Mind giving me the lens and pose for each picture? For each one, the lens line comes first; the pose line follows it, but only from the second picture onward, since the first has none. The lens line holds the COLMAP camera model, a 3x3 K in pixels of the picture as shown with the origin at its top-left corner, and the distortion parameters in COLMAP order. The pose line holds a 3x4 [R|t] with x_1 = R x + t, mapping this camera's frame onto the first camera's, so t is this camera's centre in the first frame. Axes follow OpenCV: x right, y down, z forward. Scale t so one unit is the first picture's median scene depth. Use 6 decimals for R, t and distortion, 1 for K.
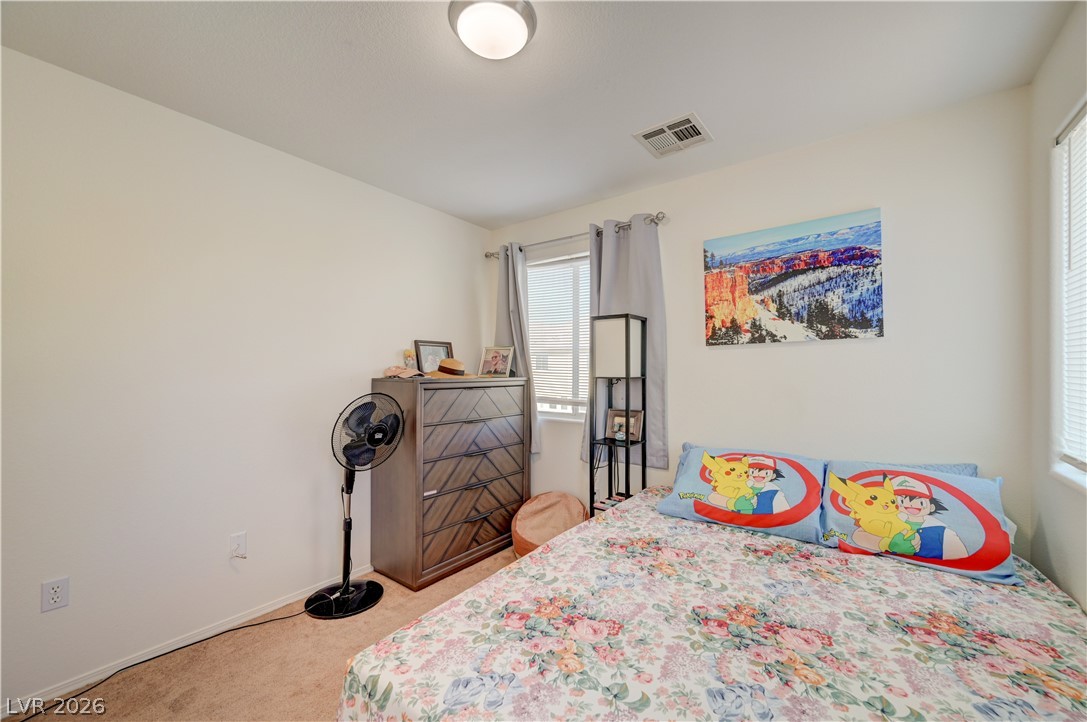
lens RADIAL K [[430.1, 0, 551.1], [0, 430.1, 368.6], [0, 0, 1]] dist [-0.003022, -0.000090]
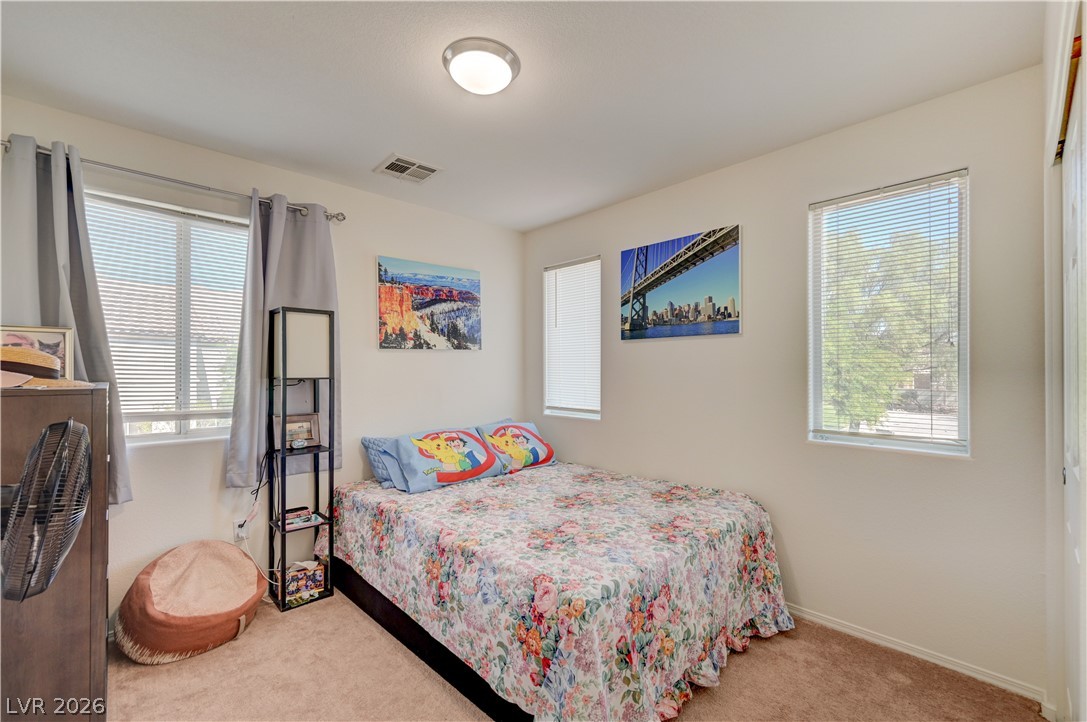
lens RADIAL K [[455.6, 0, 550.4], [0, 455.6, 363.6], [0, 0, 1]] dist [-0.000667, -0.000023]
pose [[0.162644, 0.010669, 0.986627, -0.879617], [-0.003567, 0.999941, -0.010225, -0.002743], [-0.986678, -0.001857, 0.162673, 0.421461]]
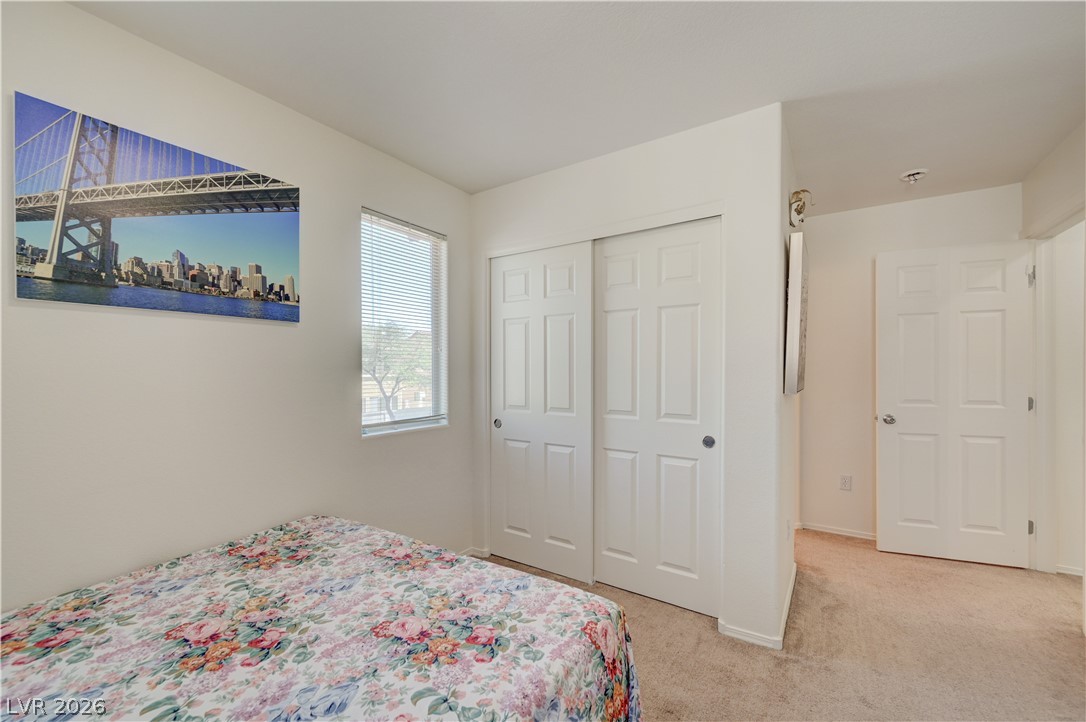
lens RADIAL K [[429.7, 0, 550.6], [0, 429.7, 368.6], [0, 0, 1]] dist [-0.003022, -0.000090]
pose [[-0.998334, -0.001097, -0.057693, -0.097812], [-0.000770, 0.999984, -0.005681, 0.006786], [0.057698, -0.005627, -0.998318, 1.073304]]
